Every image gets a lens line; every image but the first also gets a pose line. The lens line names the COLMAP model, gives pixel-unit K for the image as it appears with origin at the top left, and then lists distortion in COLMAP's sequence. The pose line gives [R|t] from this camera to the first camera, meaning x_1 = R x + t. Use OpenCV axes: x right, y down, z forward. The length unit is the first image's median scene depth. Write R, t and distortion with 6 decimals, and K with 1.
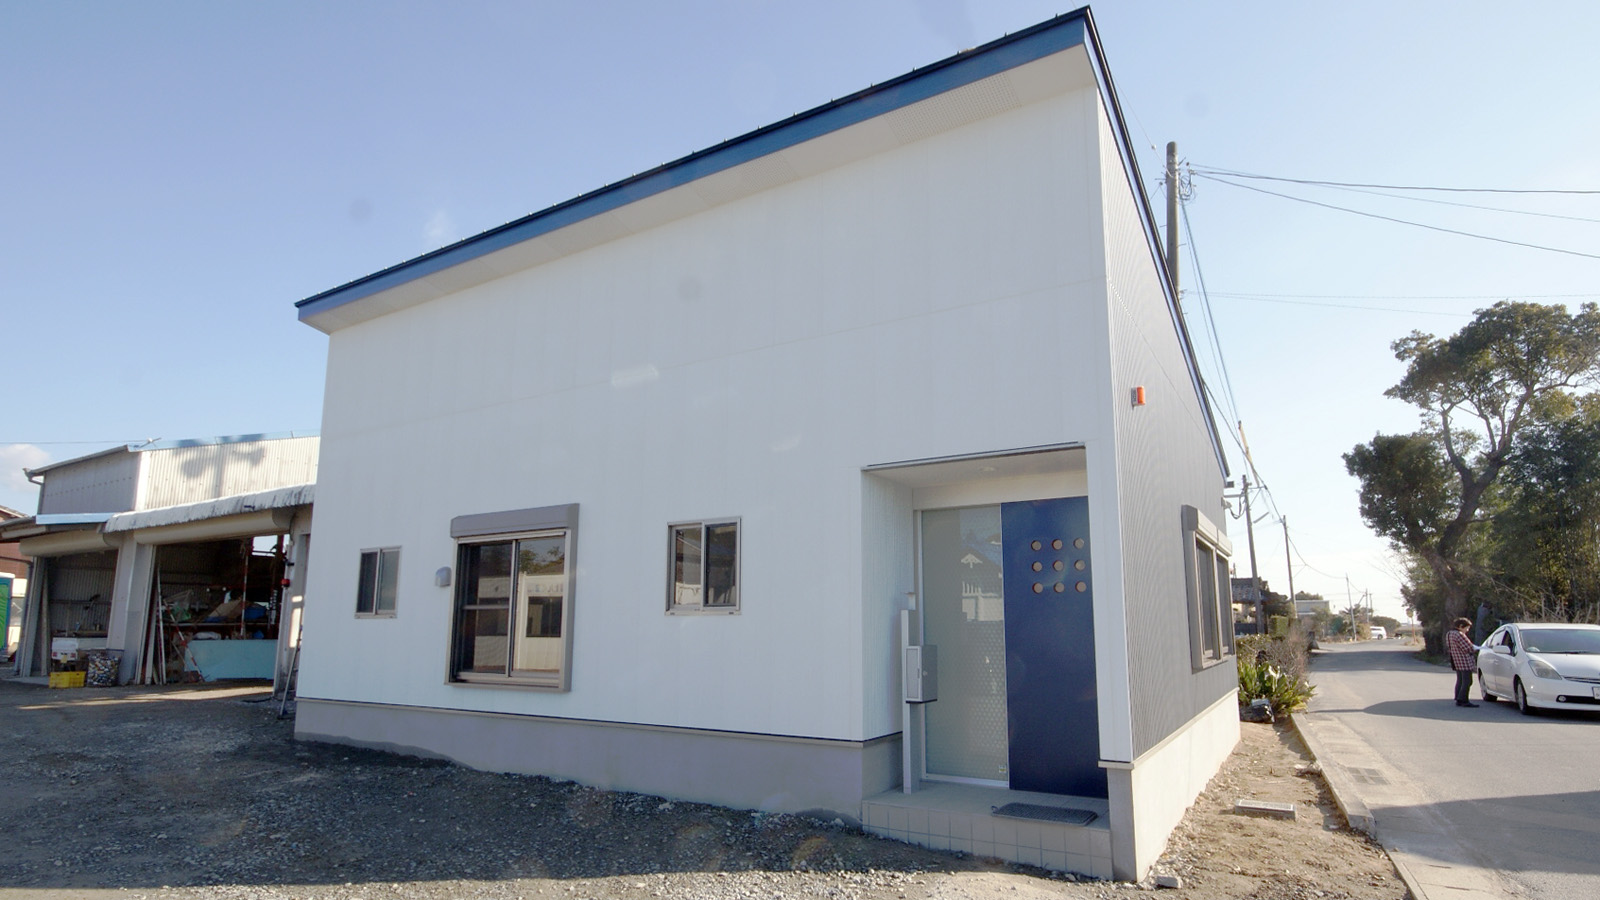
lens RADIAL K [[817.6, 0, 800.8], [0, 817.6, 502.9], [0, 0, 1]] dist [0.002515, 0.000004]
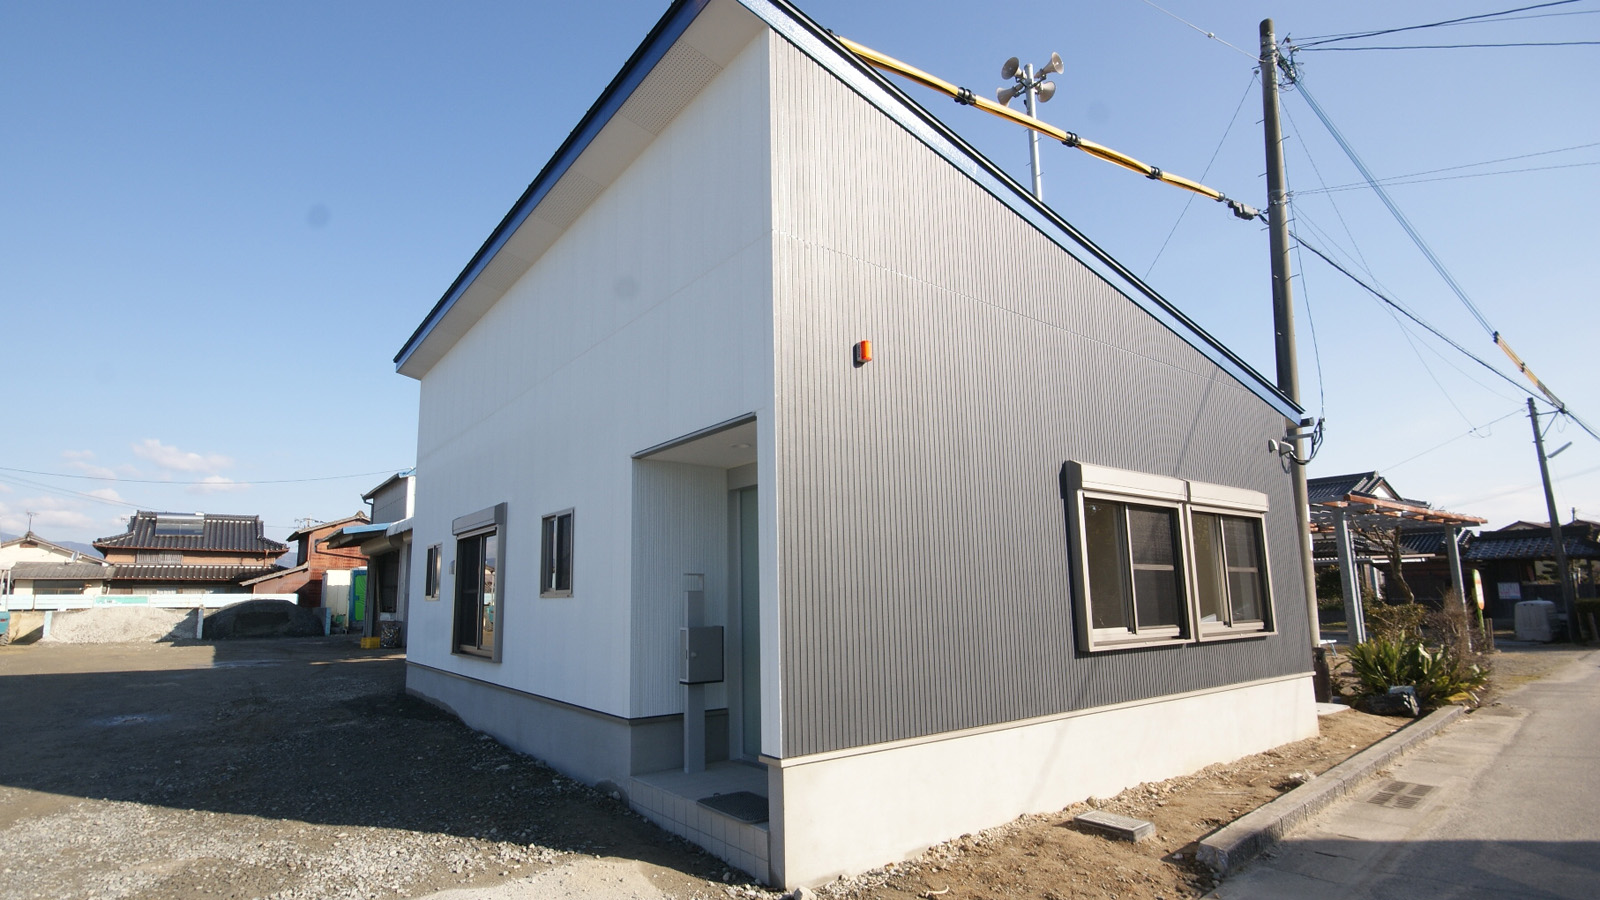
lens RADIAL K [[749.0, 0, 743.9], [0, 749.0, 487.9], [0, 0, 1]] dist [0.002996, 0.000354]
pose [[0.919199, -0.069237, -0.387658, 0.272607], [0.072181, 0.997367, -0.006982, 0.007006], [0.387121, -0.021563, 0.921777, 0.084185]]
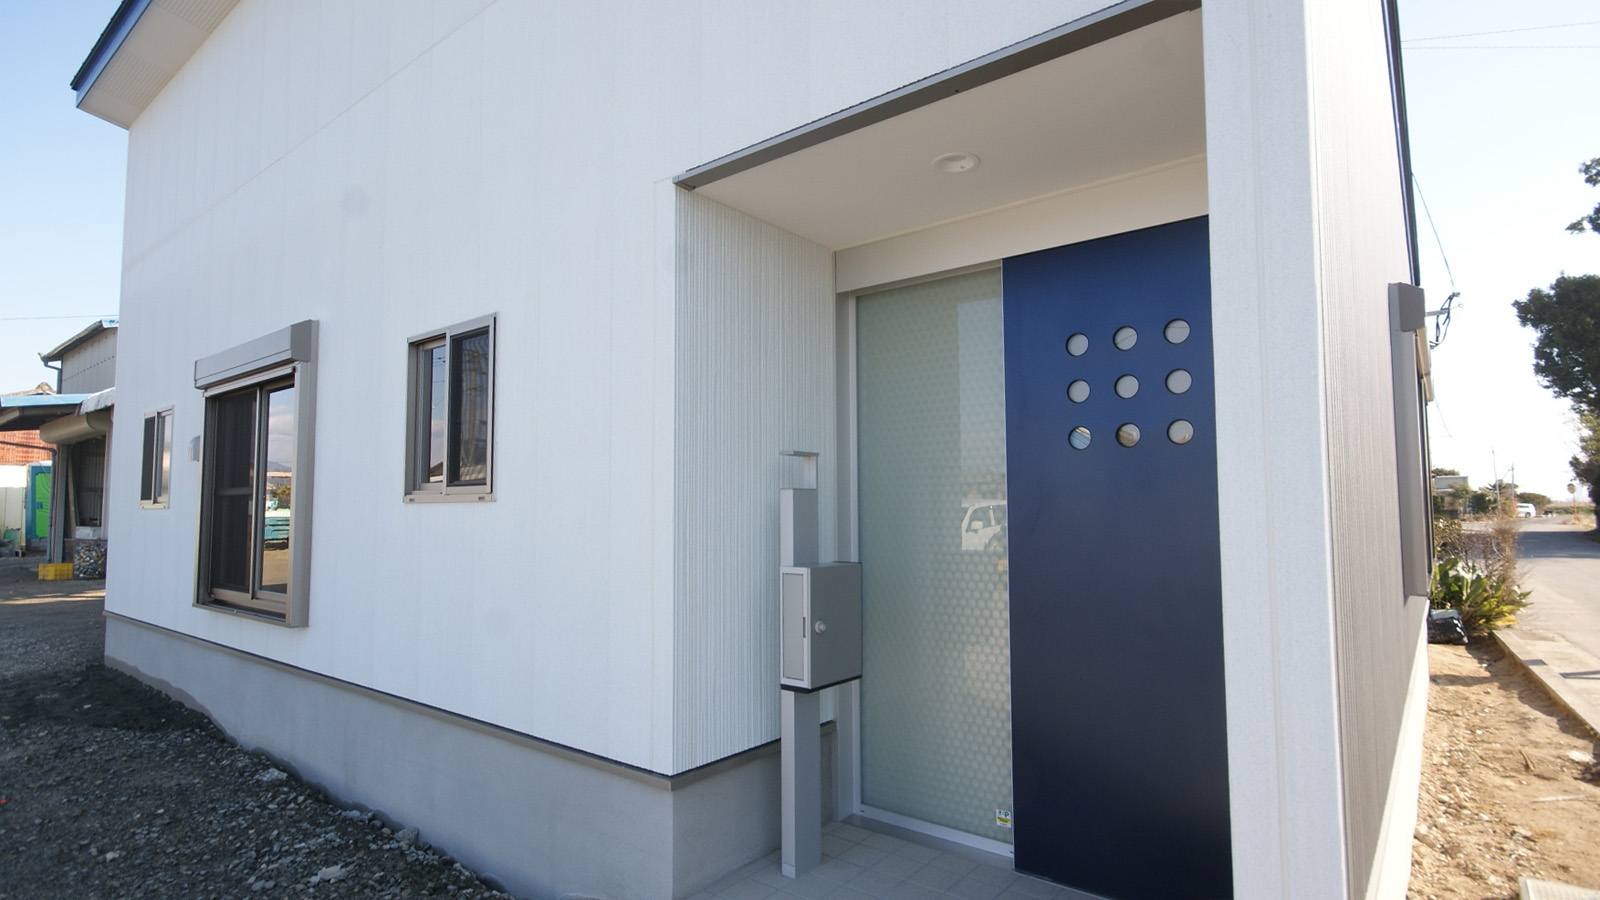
lens RADIAL K [[783.3, 0, 808.3], [0, 783.3, 458.9], [0, 0, 1]] dist [0.024594, -0.017424]
pose [[0.993209, -0.013756, -0.115529, 0.092566], [0.023925, 0.995913, 0.087096, 0.035984], [0.113858, -0.089268, 0.989478, 0.269471]]
